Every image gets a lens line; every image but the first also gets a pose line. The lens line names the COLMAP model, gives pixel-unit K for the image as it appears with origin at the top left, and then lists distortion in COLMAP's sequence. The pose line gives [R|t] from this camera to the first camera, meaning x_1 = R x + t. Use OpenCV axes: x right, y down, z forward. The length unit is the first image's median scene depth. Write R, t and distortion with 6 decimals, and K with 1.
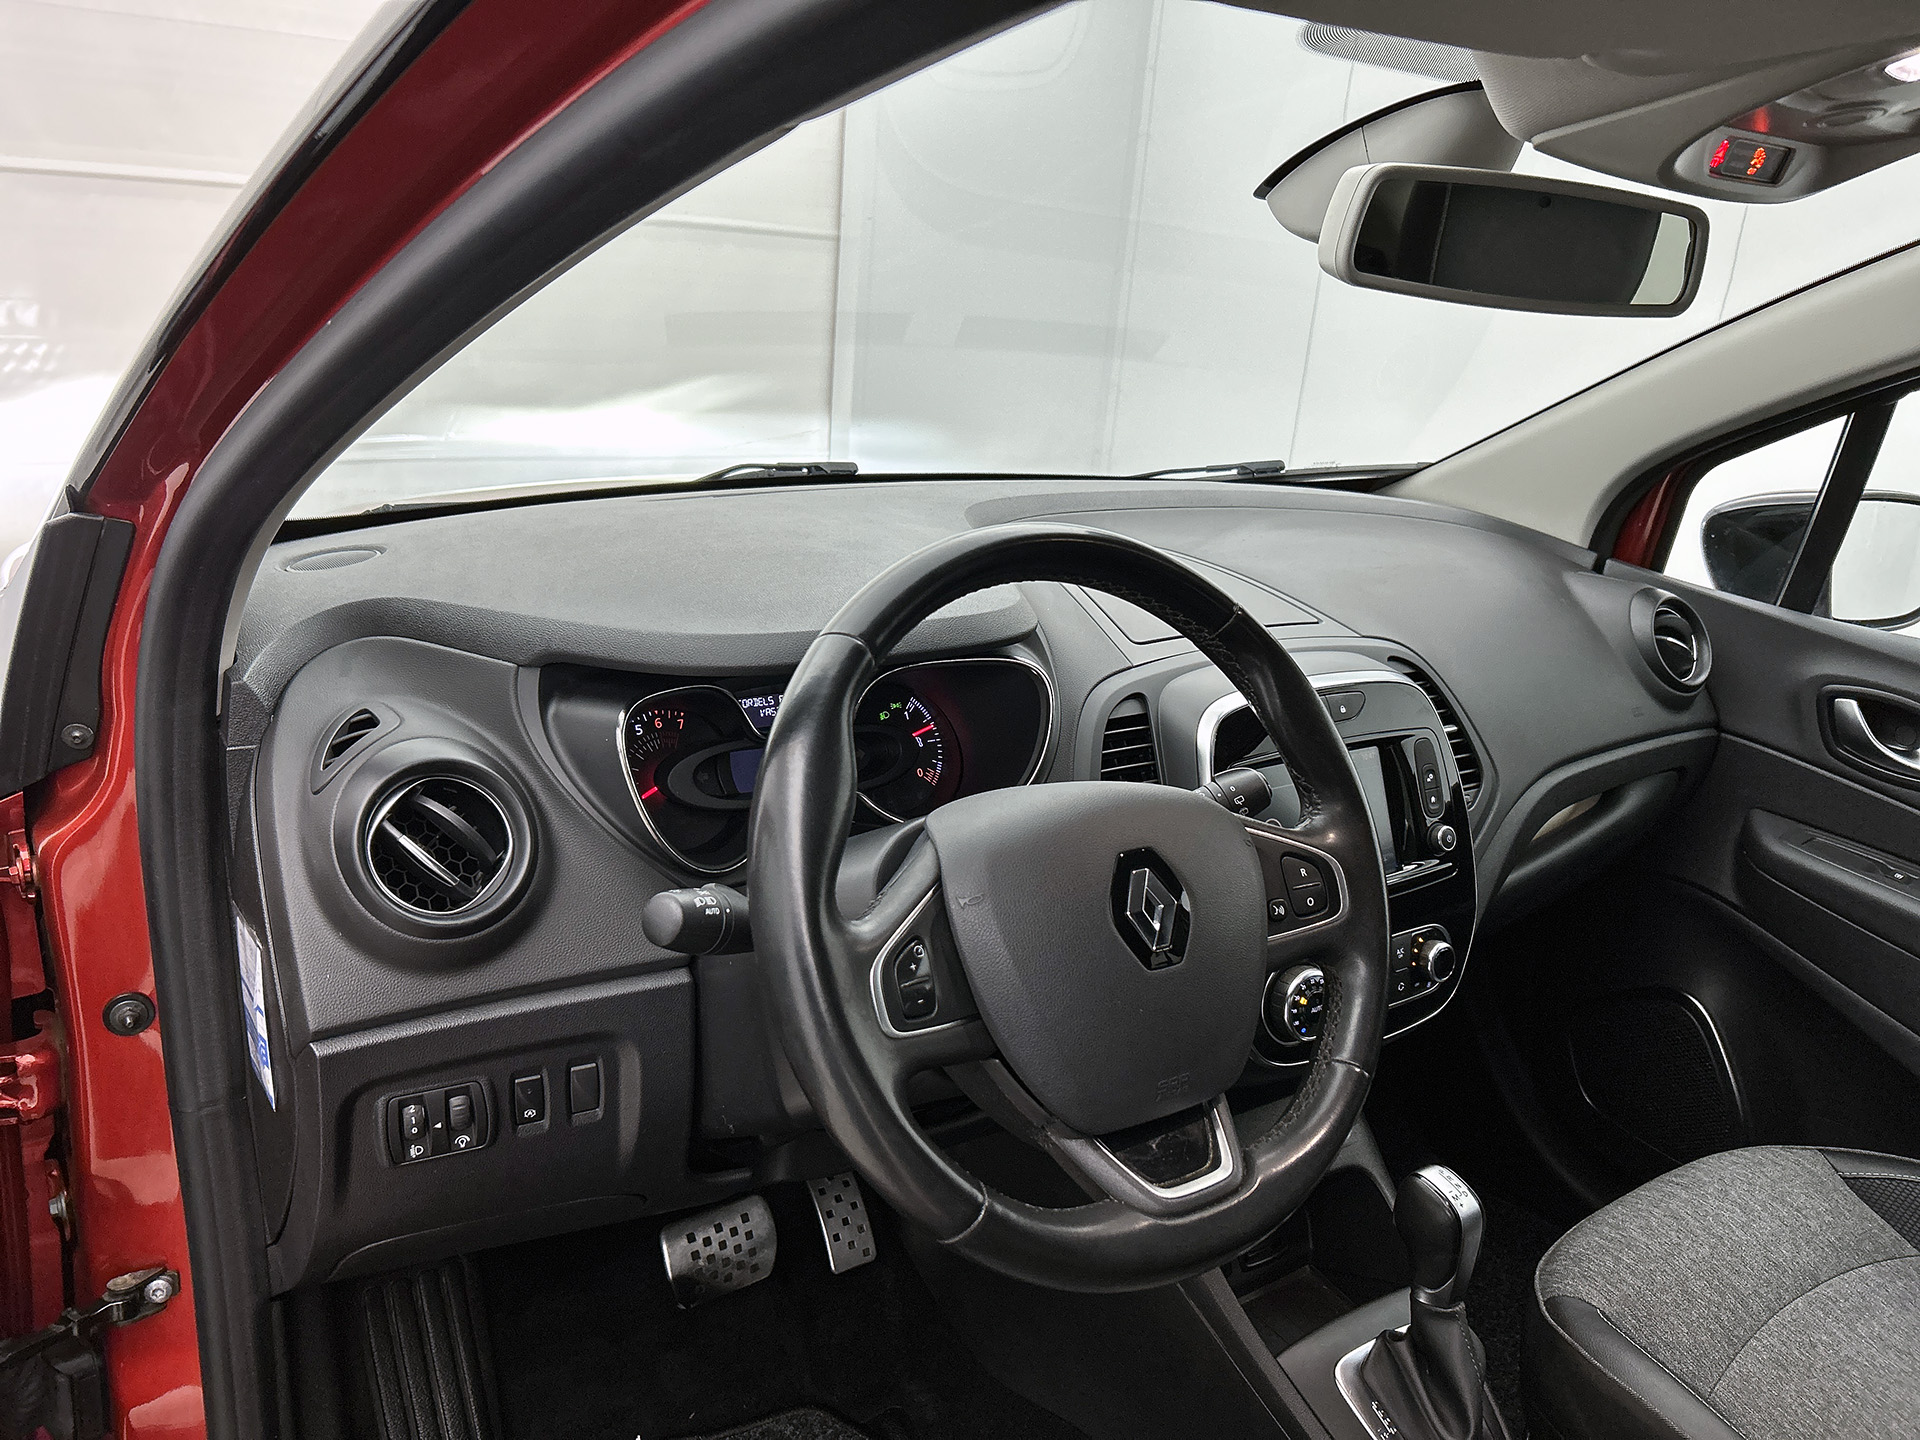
lens RADIAL K [[1473.4, 0, 964.0], [0, 1473.4, 717.8], [0, 0, 1]] dist [0.049423, -0.056944]
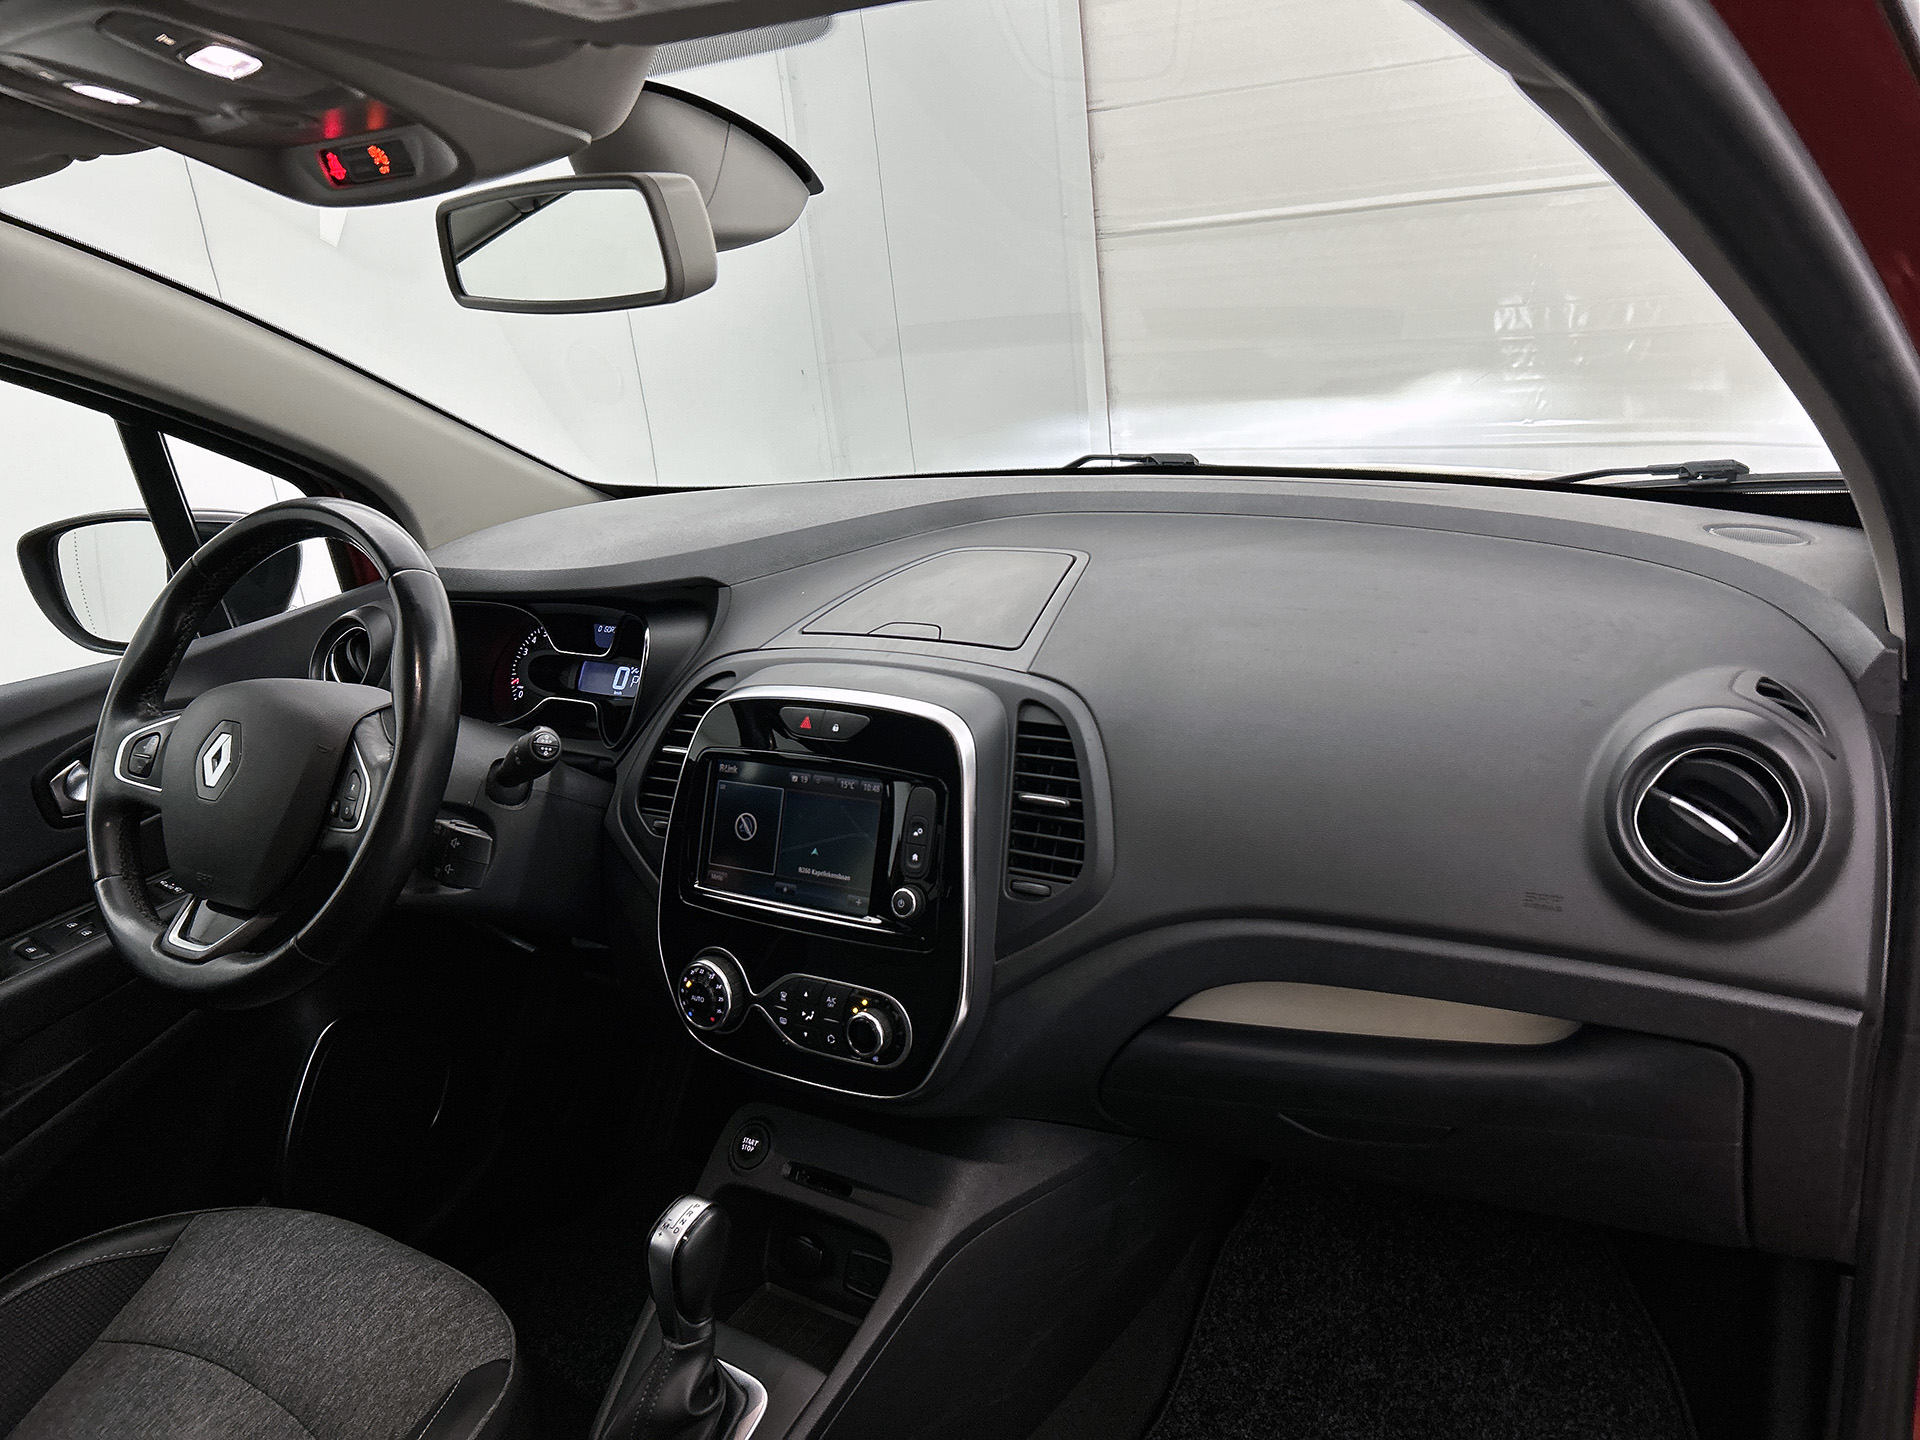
lens RADIAL K [[1473.4, 0, 968.7], [0, 1473.4, 714.2], [0, 0, 1]] dist [0.049423, -0.056944]
pose [[0.379454, 0.175393, -0.908434, 0.978052], [-0.167053, 0.978718, 0.119185, -0.119086], [0.910004, 0.106531, 0.400679, 0.606199]]
